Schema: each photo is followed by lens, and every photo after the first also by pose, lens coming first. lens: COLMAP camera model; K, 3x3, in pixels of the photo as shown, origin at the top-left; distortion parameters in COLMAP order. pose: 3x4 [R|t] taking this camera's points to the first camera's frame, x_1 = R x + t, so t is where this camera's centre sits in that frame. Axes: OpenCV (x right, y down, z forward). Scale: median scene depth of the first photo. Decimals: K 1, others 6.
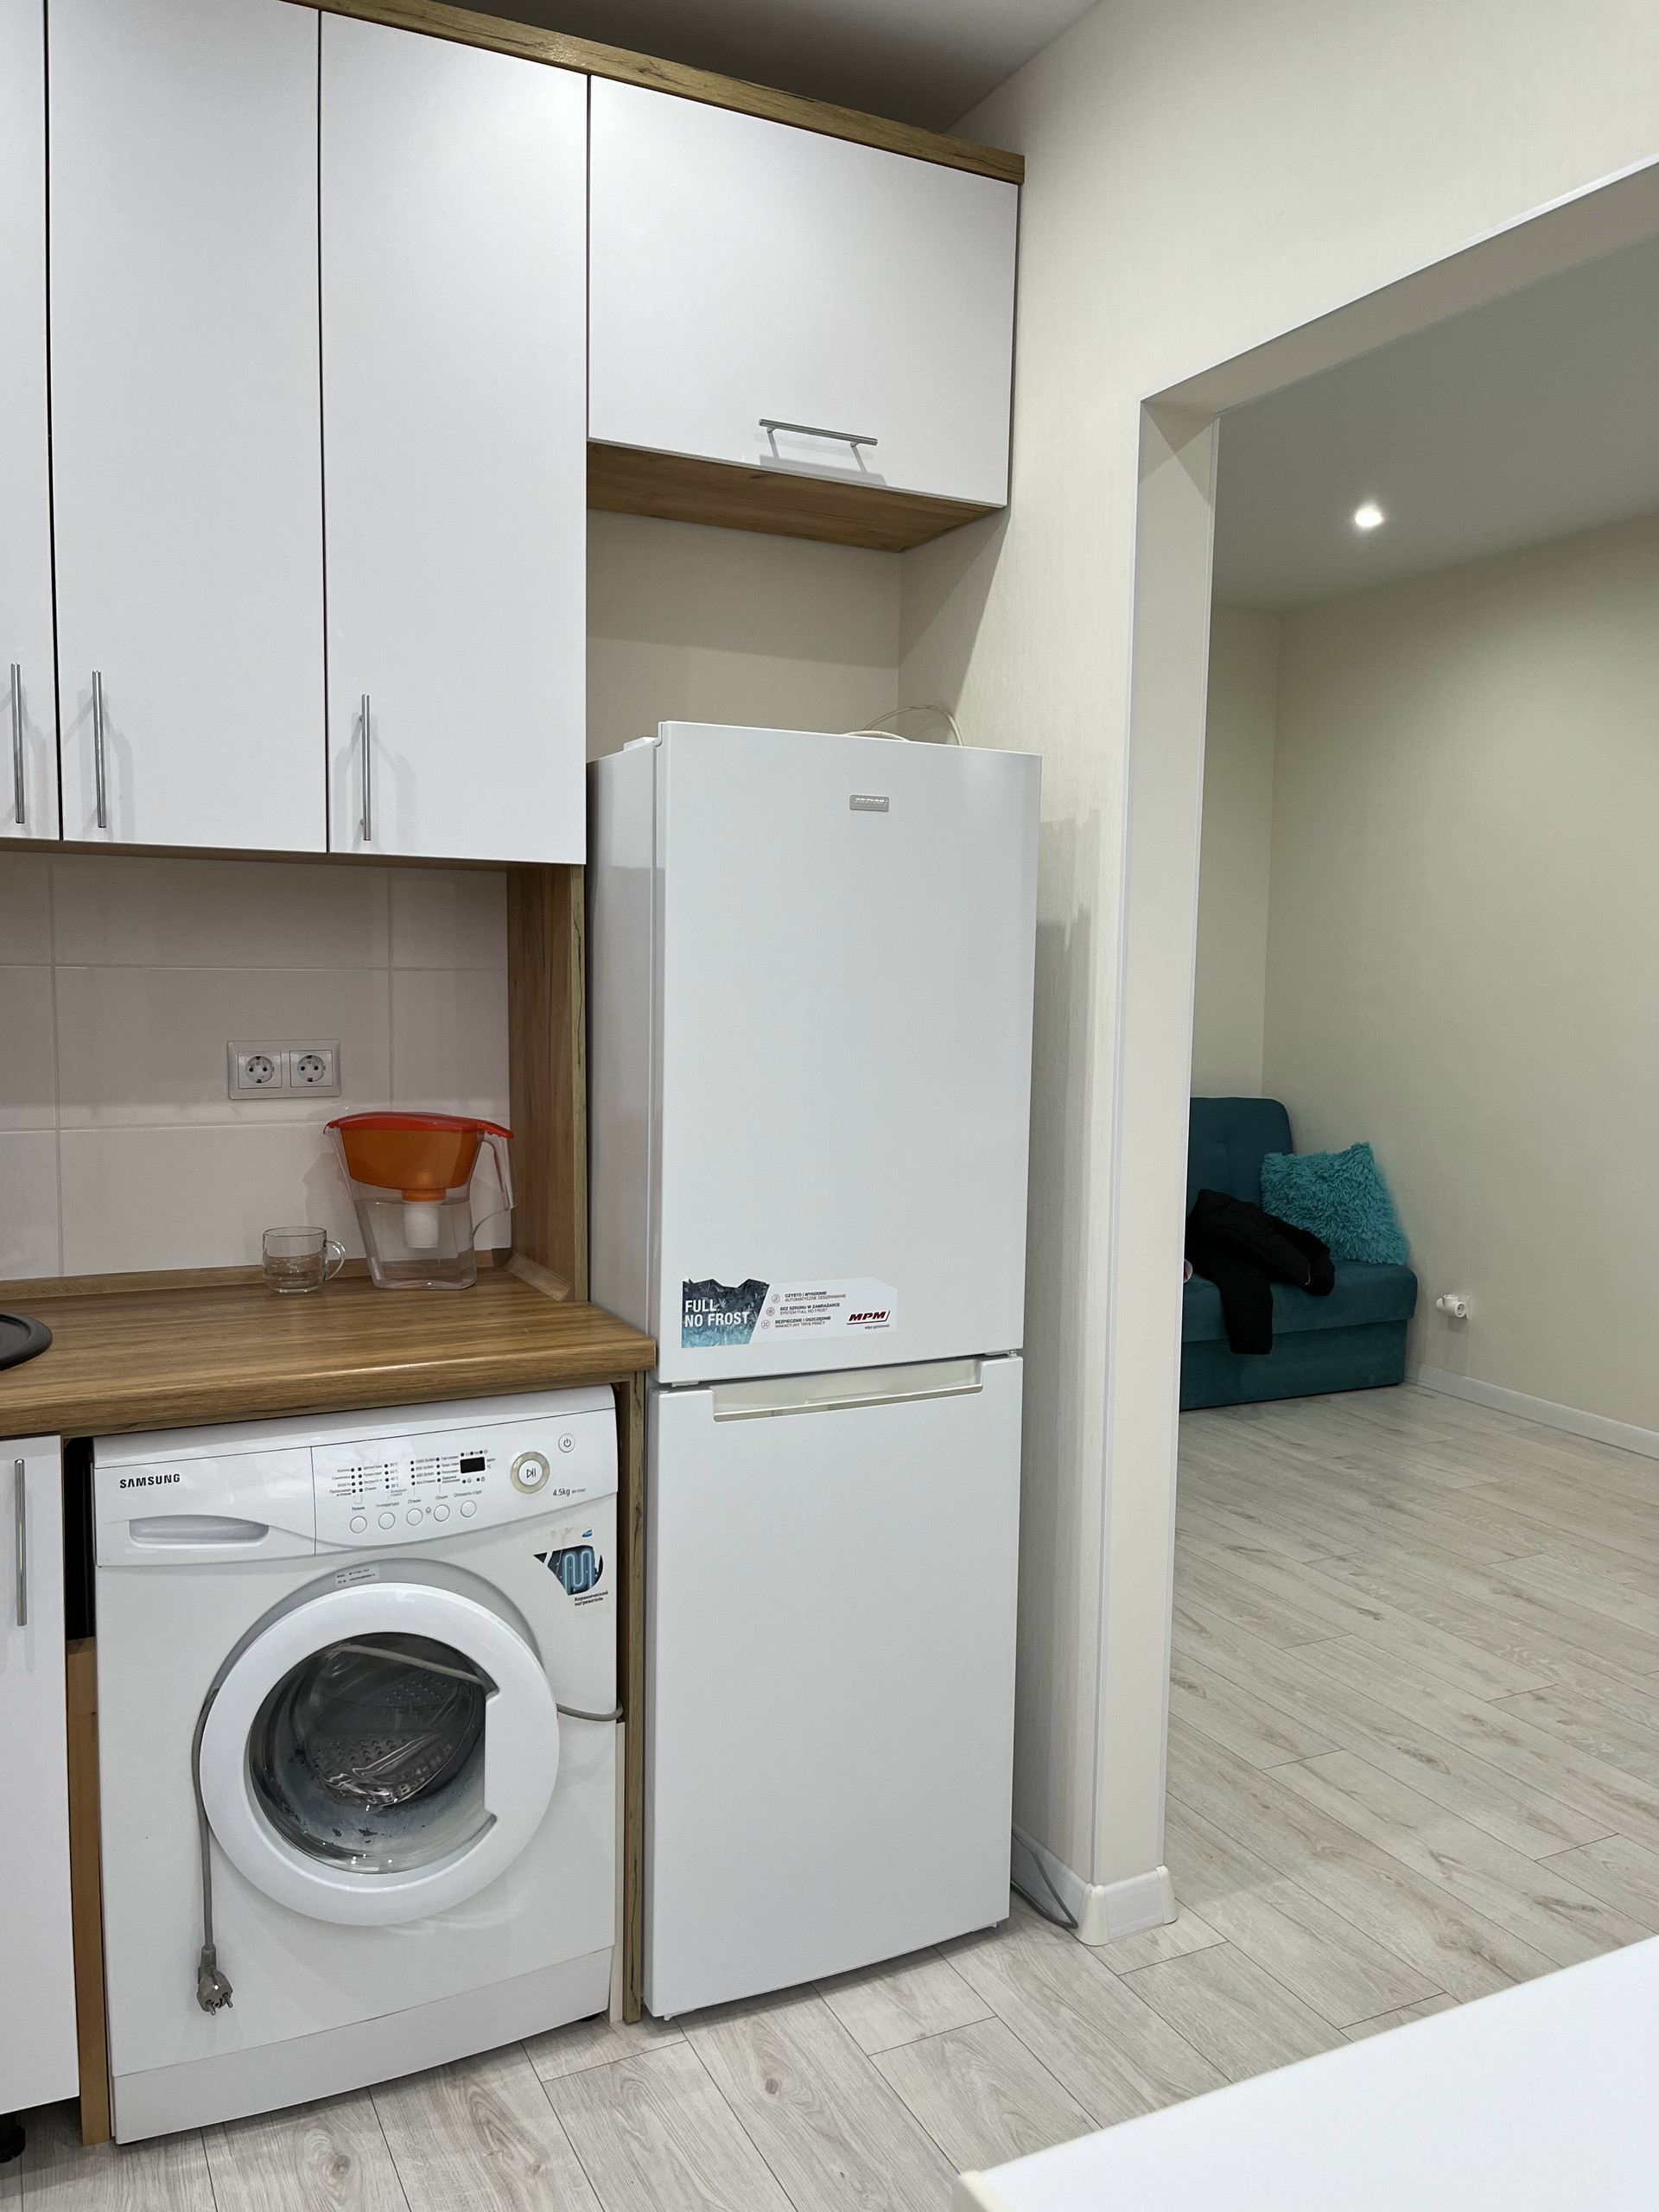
lens RADIAL K [[1682.7, 0, 828.8], [0, 1682.7, 1130.1], [0, 0, 1]] dist [0.065448, -0.076122]
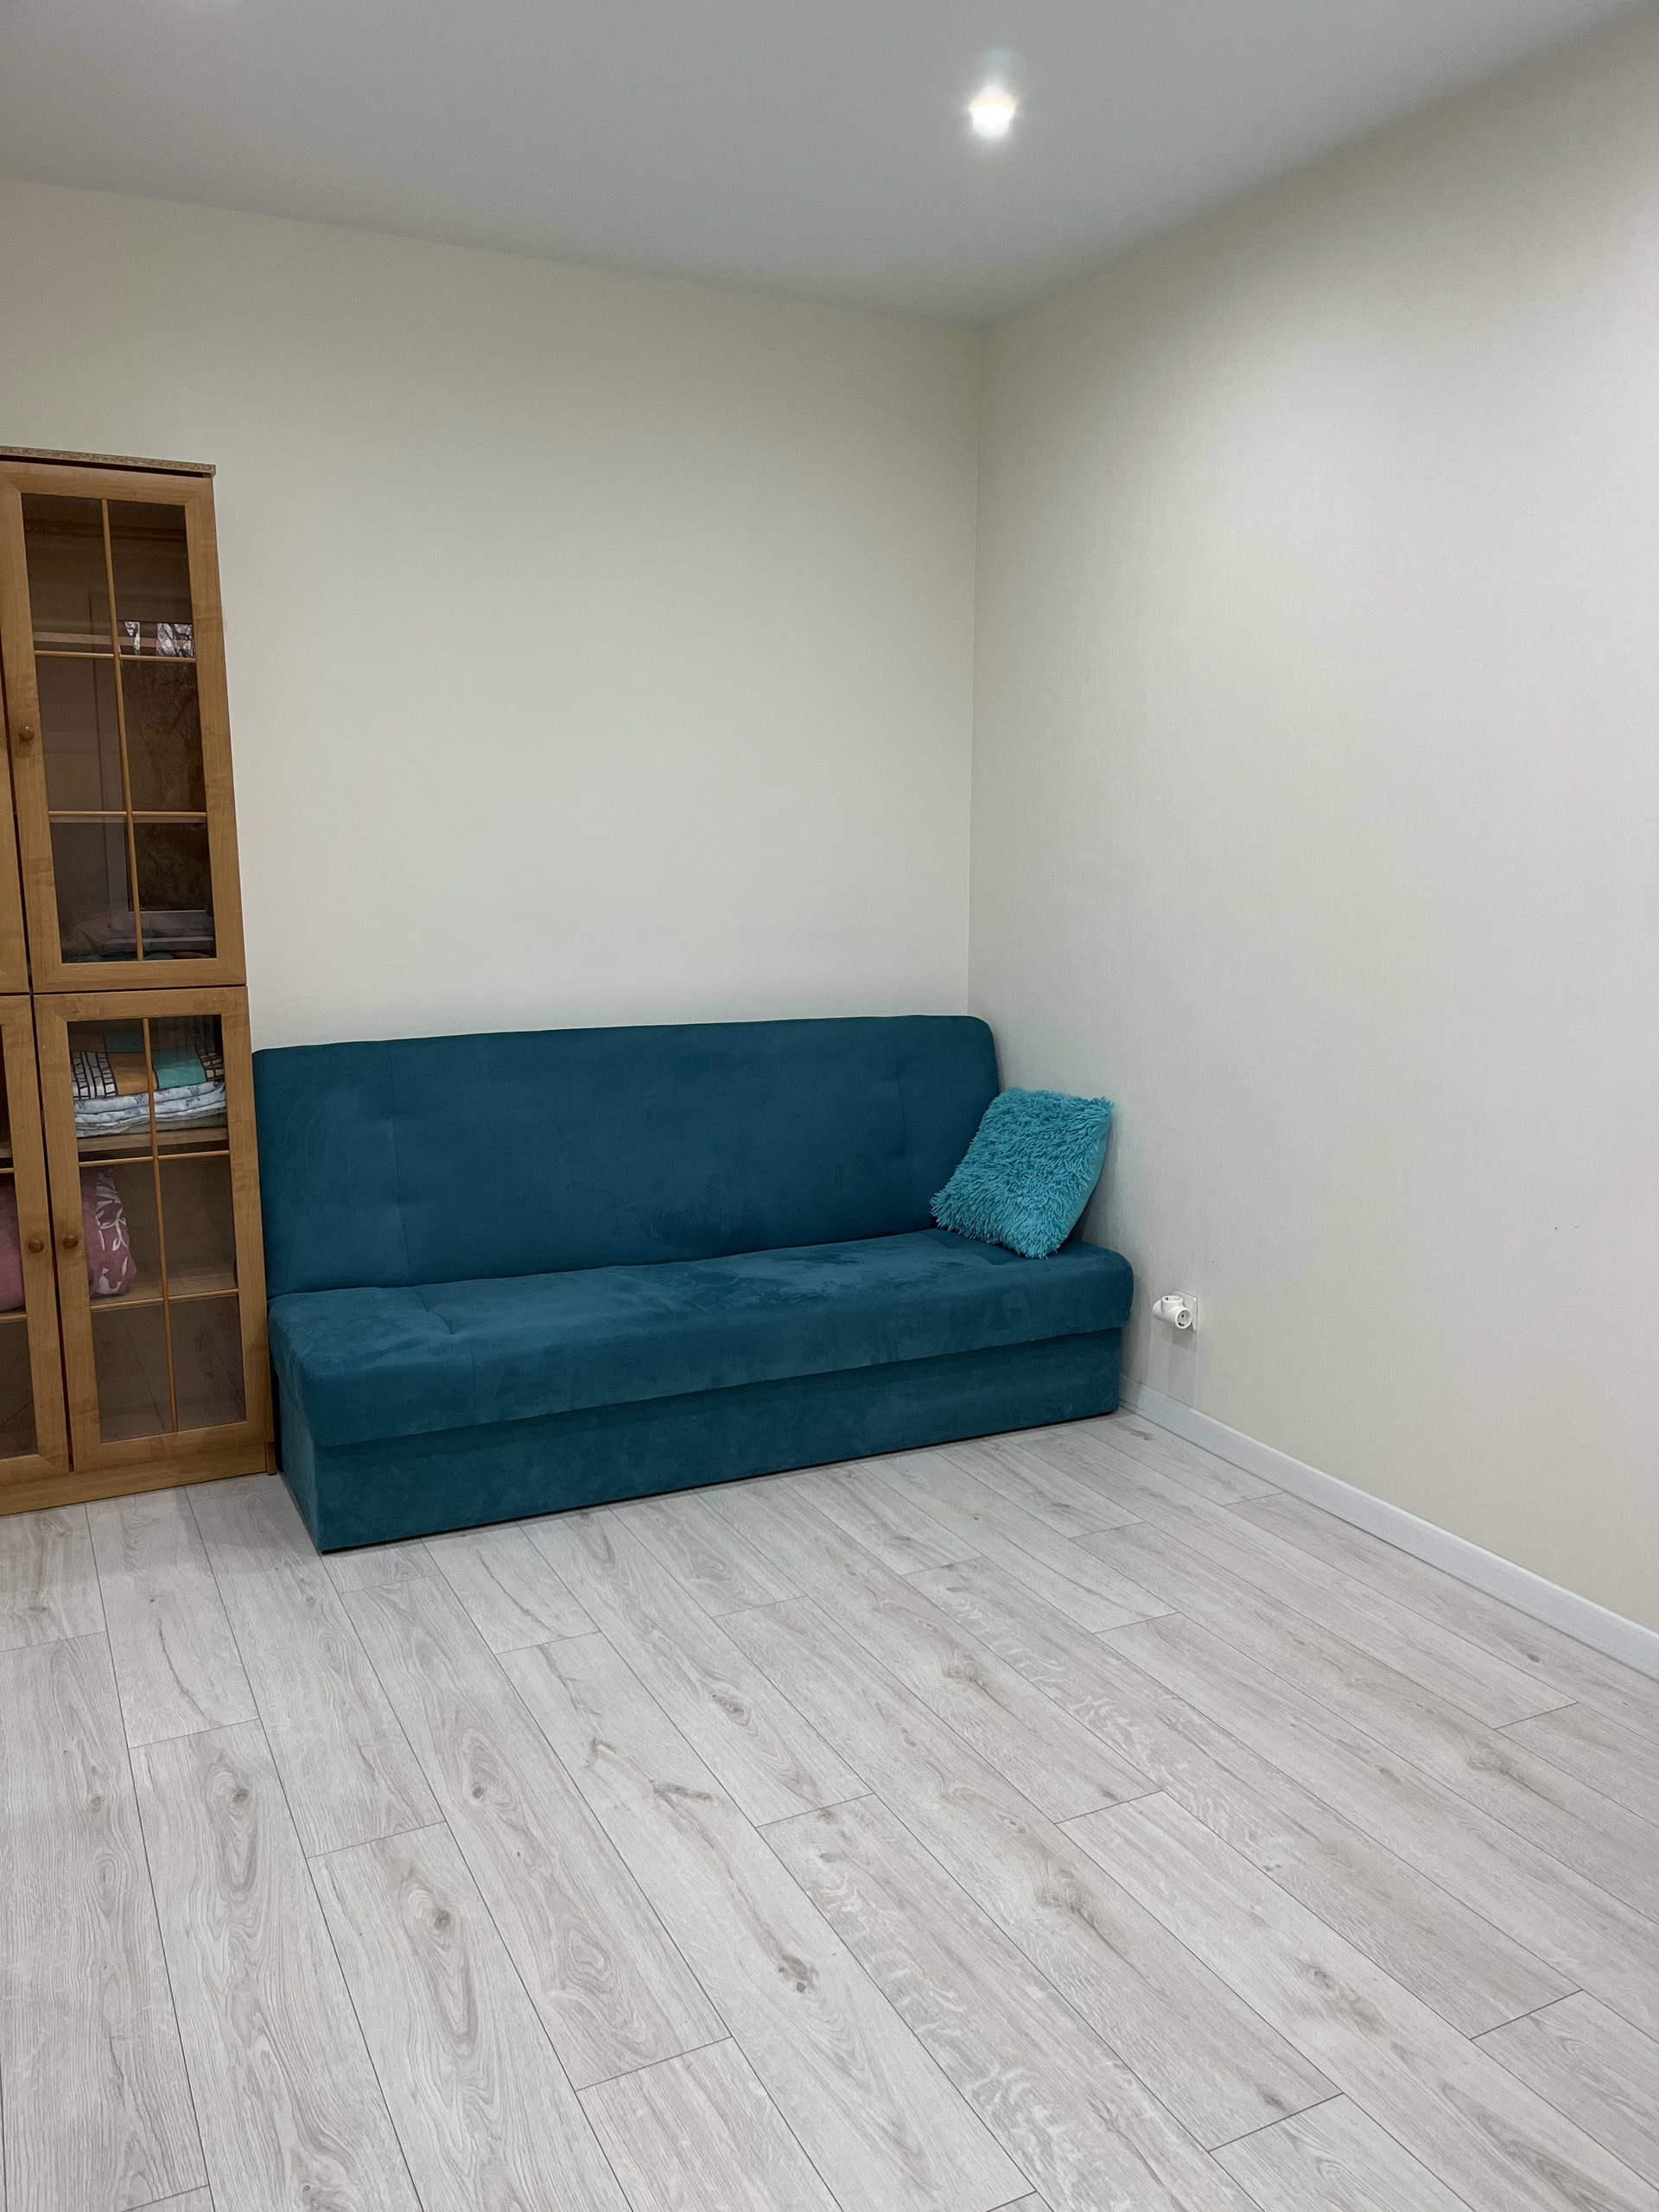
lens RADIAL K [[1692.9, 0, 828.8], [0, 1692.9, 1122.7], [0, 0, 1]] dist [0.072180, -0.079163]
pose [[0.999952, -0.007225, 0.006676, 0.559346], [0.006711, 0.997238, 0.073972, -0.075514], [-0.007192, -0.073923, 0.997238, 0.755625]]
